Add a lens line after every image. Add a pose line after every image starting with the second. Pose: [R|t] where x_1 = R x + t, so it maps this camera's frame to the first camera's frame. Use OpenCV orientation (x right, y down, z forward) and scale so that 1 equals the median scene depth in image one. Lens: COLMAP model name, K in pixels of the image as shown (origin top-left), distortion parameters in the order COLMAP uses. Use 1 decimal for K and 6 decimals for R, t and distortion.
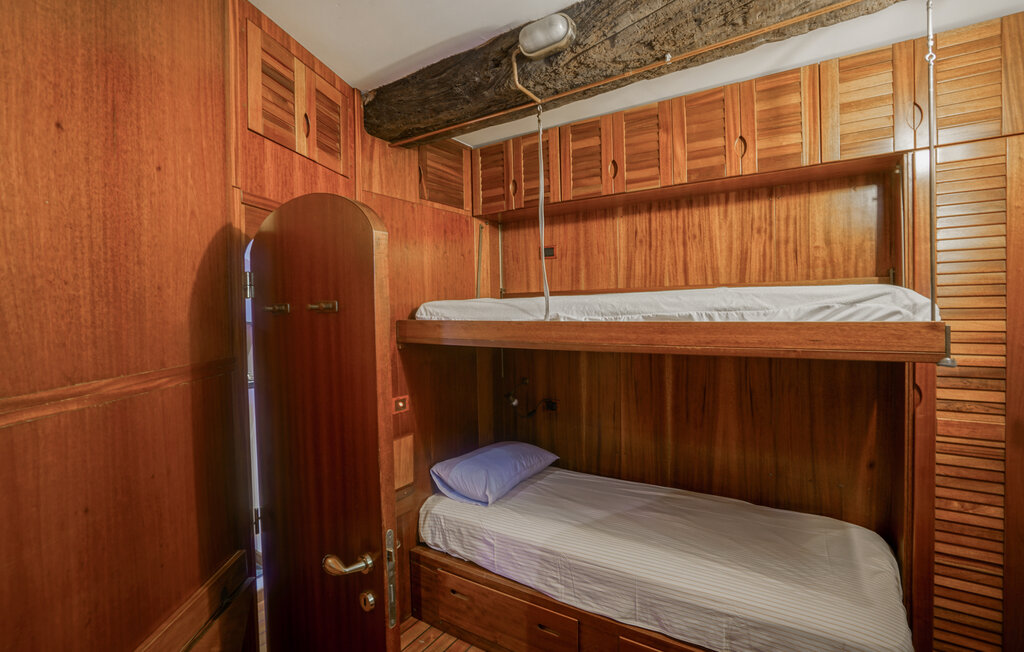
lens RADIAL K [[465.9, 0, 506.4], [0, 465.9, 319.4], [0, 0, 1]] dist [-0.031051, 0.000289]
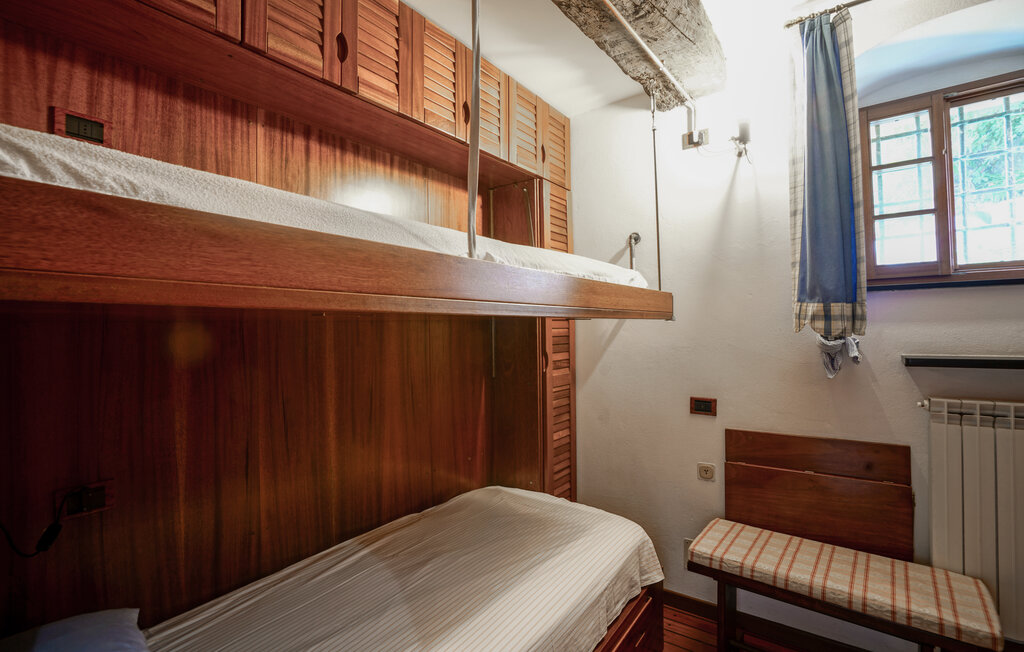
lens RADIAL K [[465.9, 0, 506.4], [0, 465.9, 319.4], [0, 0, 1]] dist [-0.031051, 0.000289]
pose [[0.074883, 0.030150, 0.996736, -0.355905], [0.033910, 0.998888, -0.032762, 0.065132], [-0.996616, 0.036253, 0.073777, 0.757138]]
